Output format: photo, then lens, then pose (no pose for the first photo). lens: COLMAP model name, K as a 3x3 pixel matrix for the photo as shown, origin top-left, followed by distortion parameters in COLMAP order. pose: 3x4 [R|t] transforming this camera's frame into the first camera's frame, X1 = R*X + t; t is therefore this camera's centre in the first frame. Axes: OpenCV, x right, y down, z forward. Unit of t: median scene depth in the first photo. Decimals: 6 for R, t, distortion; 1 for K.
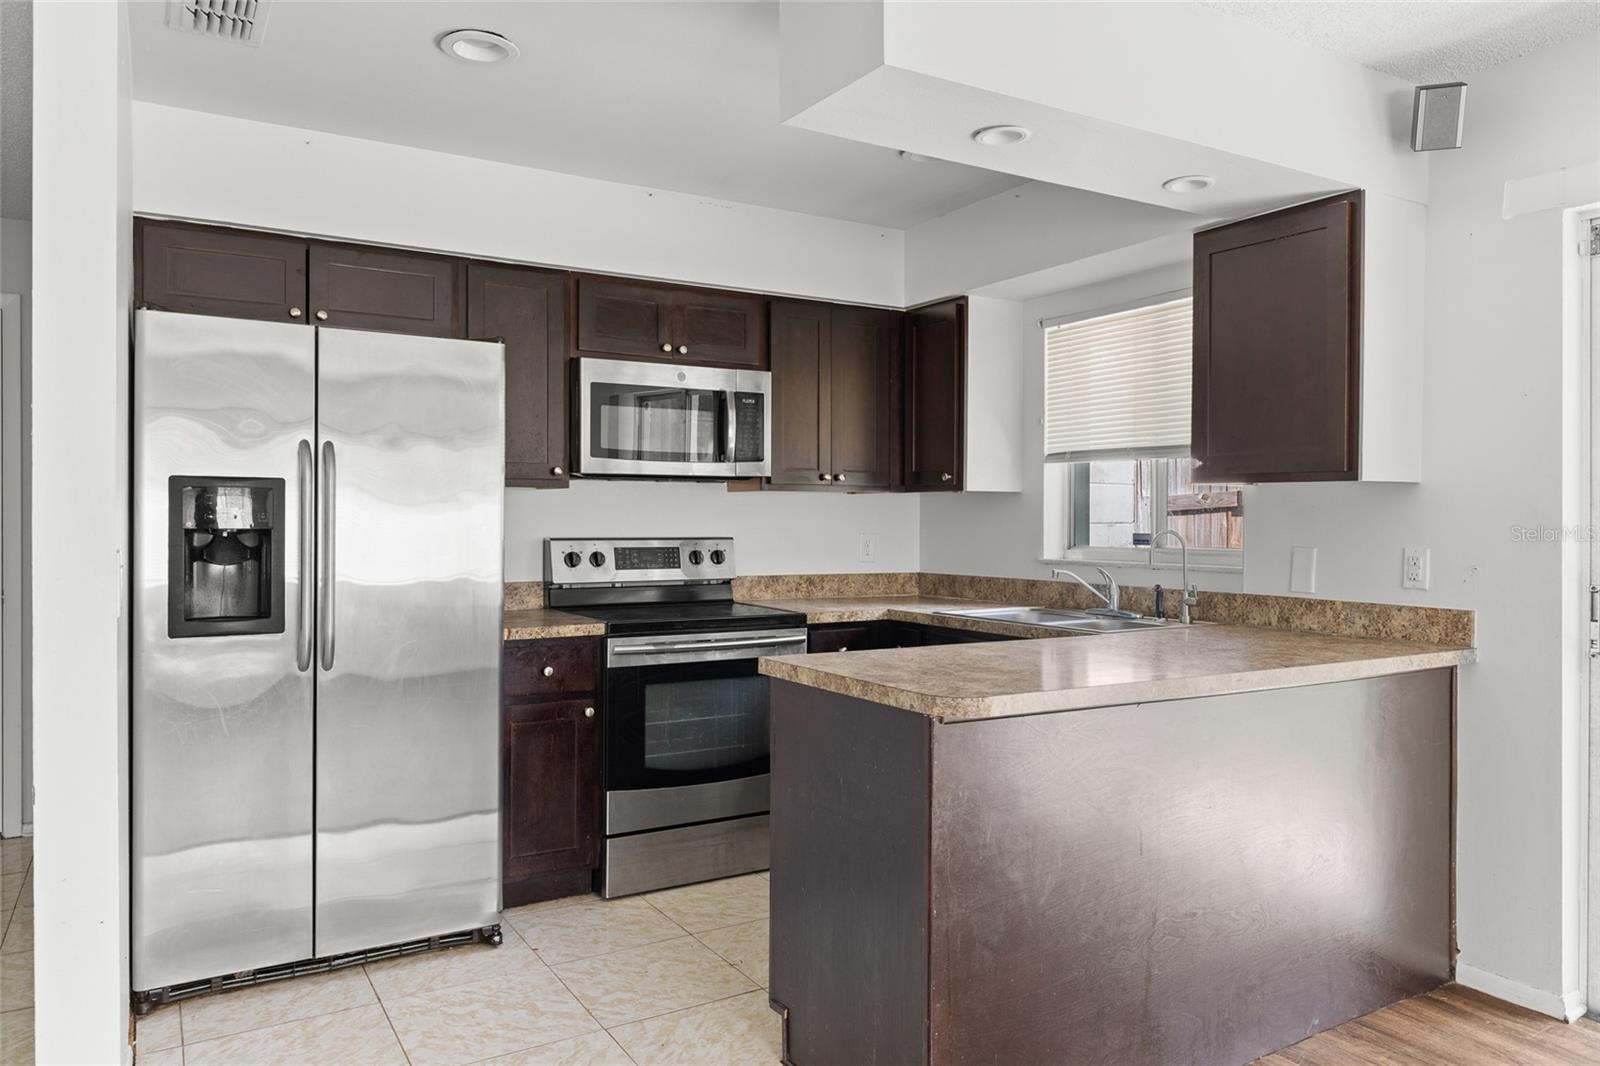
lens RADIAL K [[1068.0, 0, 799.4], [0, 1068.0, 528.2], [0, 0, 1]] dist [-0.007159, 0.000381]
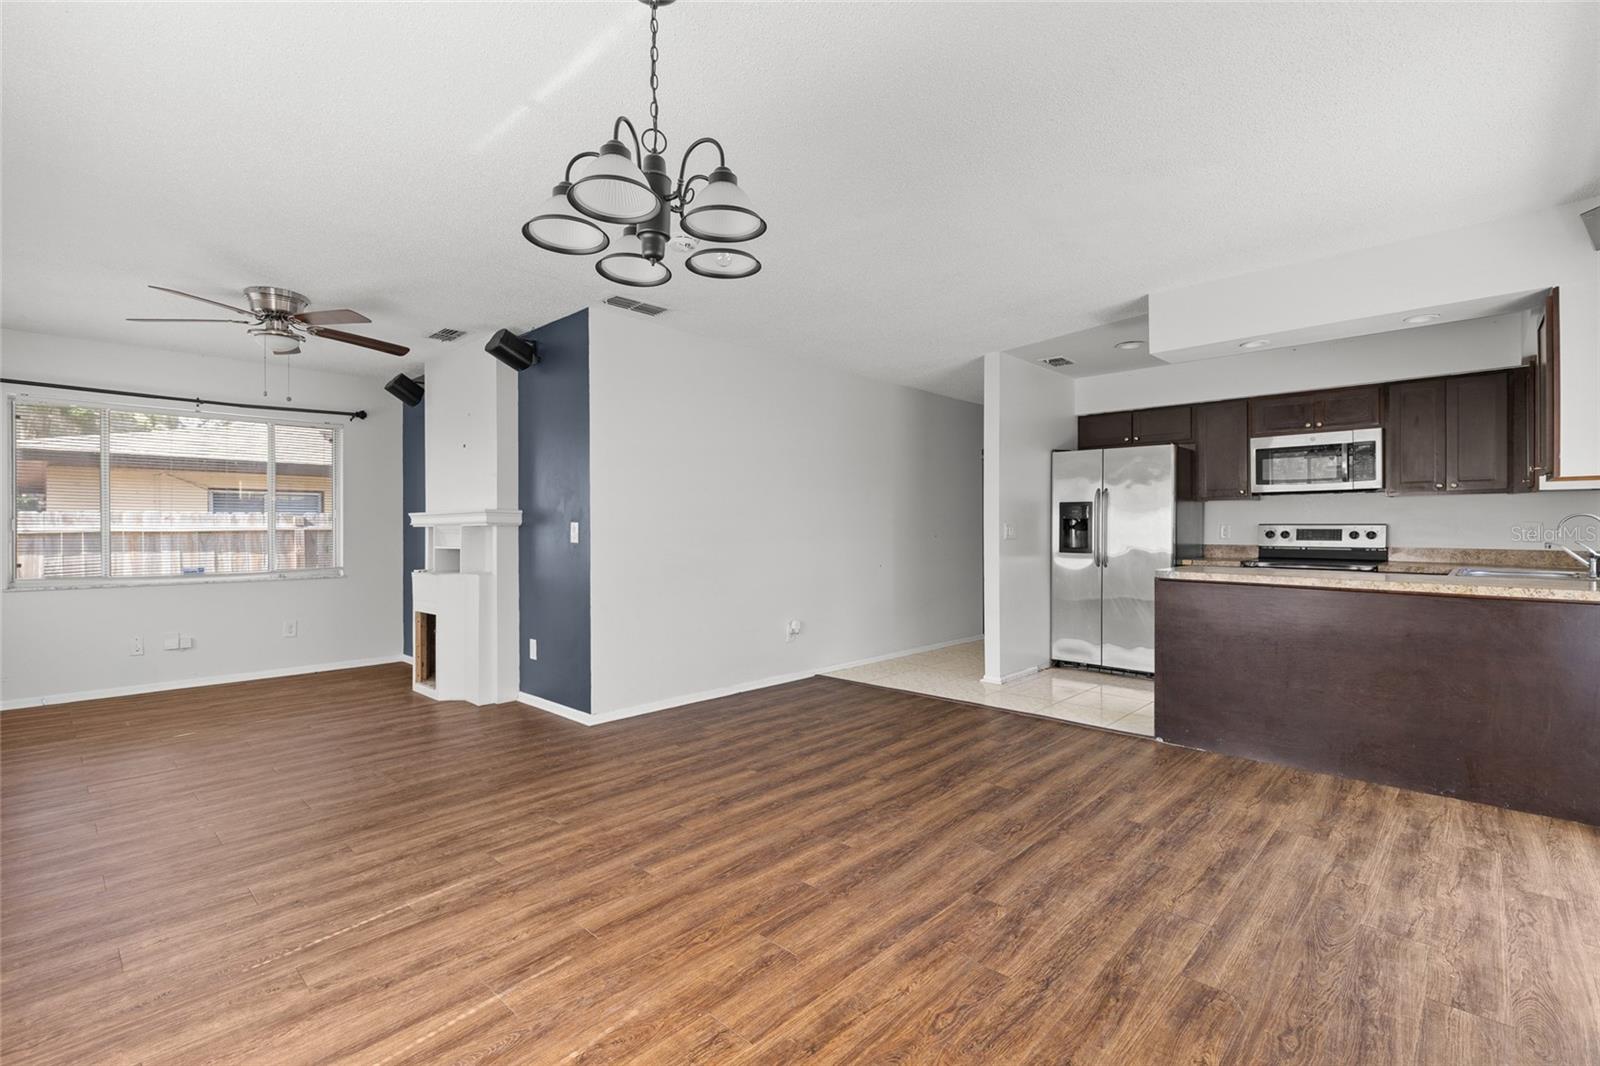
lens RADIAL K [[726.0, 0, 805.9], [0, 726.0, 533.5], [0, 0, 1]] dist [0.009269, -0.000180]
pose [[0.270838, 0.004953, -0.962612, 0.993186], [-0.007523, 0.999967, 0.003029, 0.033446], [0.962595, 0.006421, 0.270867, -0.255444]]
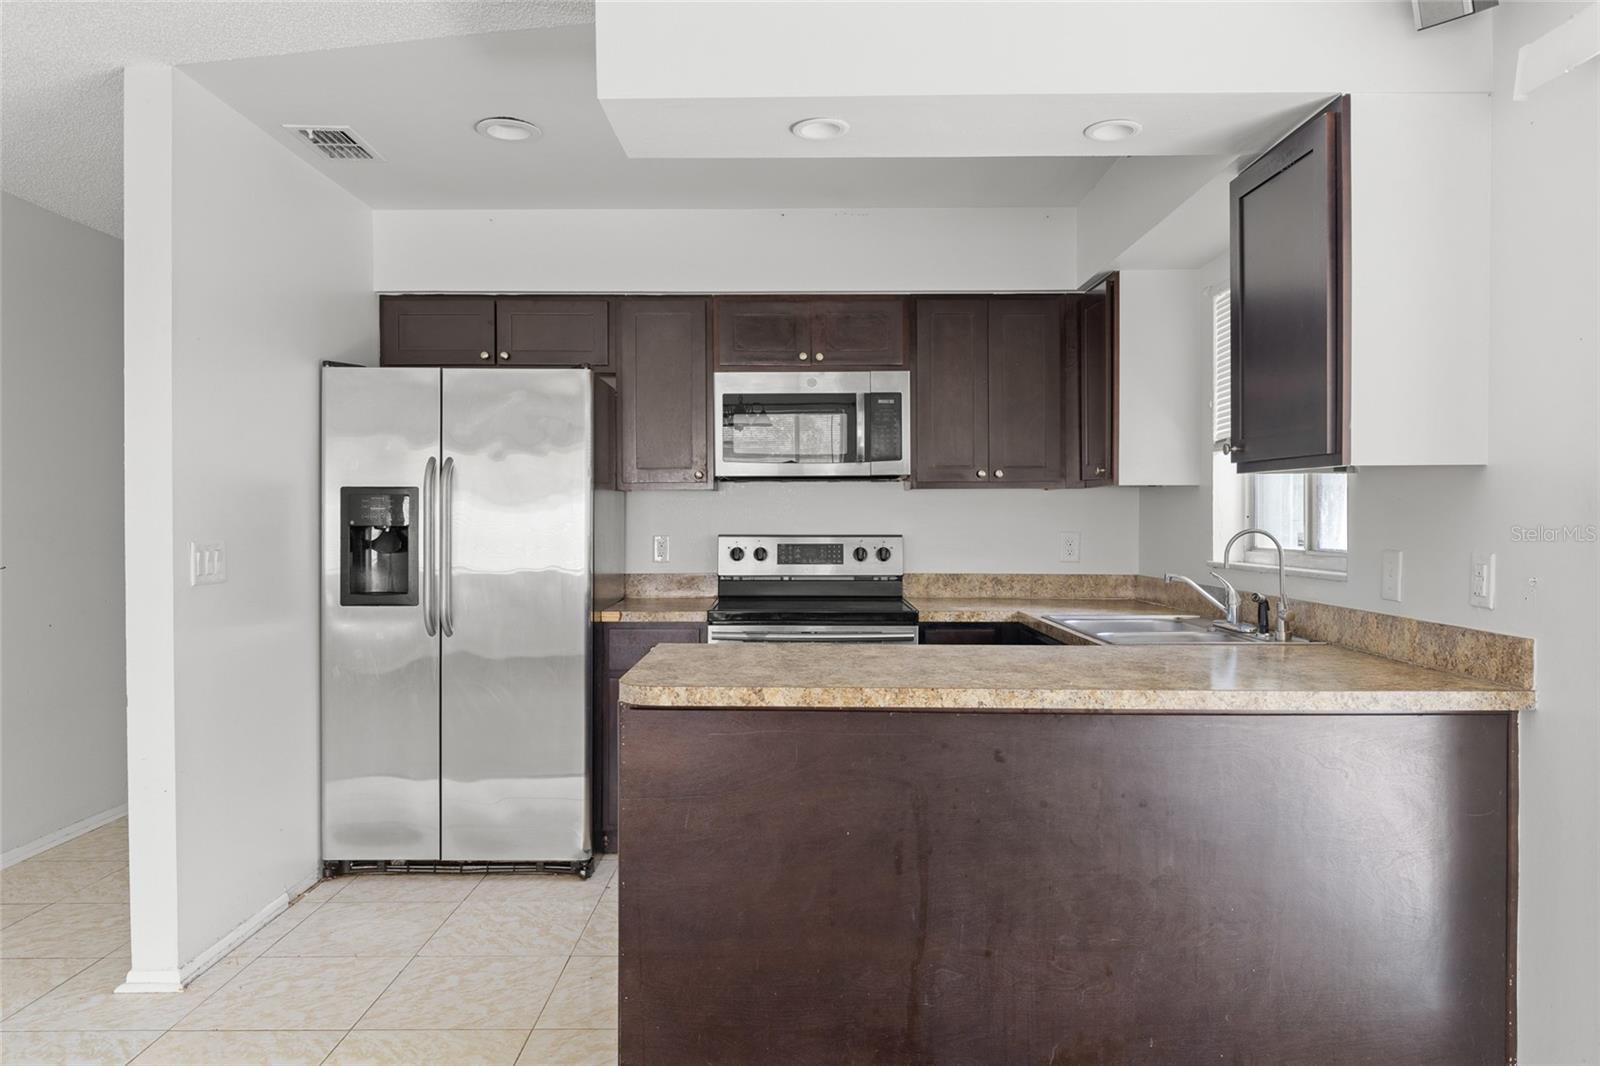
lens RADIAL K [[1068.0, 0, 805.4], [0, 1068.0, 526.7], [0, 0, 1]] dist [-0.007159, 0.000381]
pose [[0.859421, 0.000994, -0.511268, 0.464611], [-0.001274, 0.999999, -0.000197, 0.001202], [0.511267, 0.000820, 0.859421, 0.096234]]
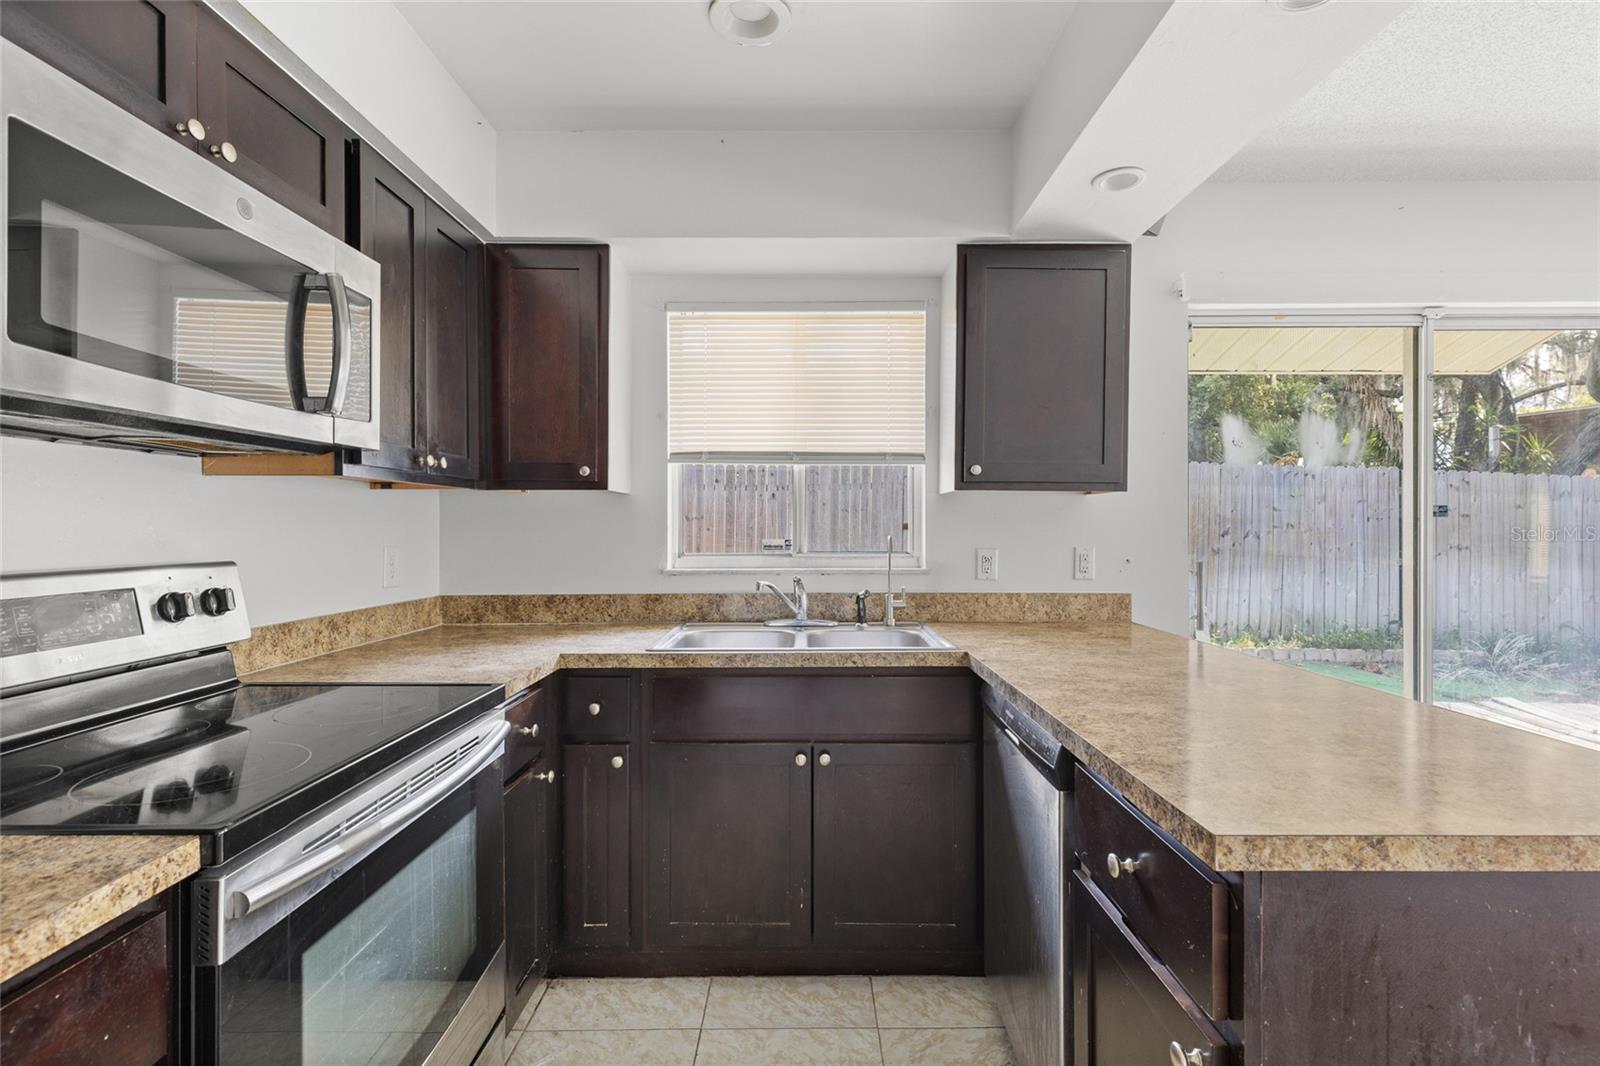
lens RADIAL K [[726.0, 0, 809.8], [0, 726.0, 525.1], [0, 0, 1]] dist [0.009269, -0.000180]
pose [[0.516762, -0.002961, 0.856124, -0.274658], [0.009803, 0.999949, -0.002458, -0.006861], [-0.856073, 0.009663, 0.516764, 0.699959]]
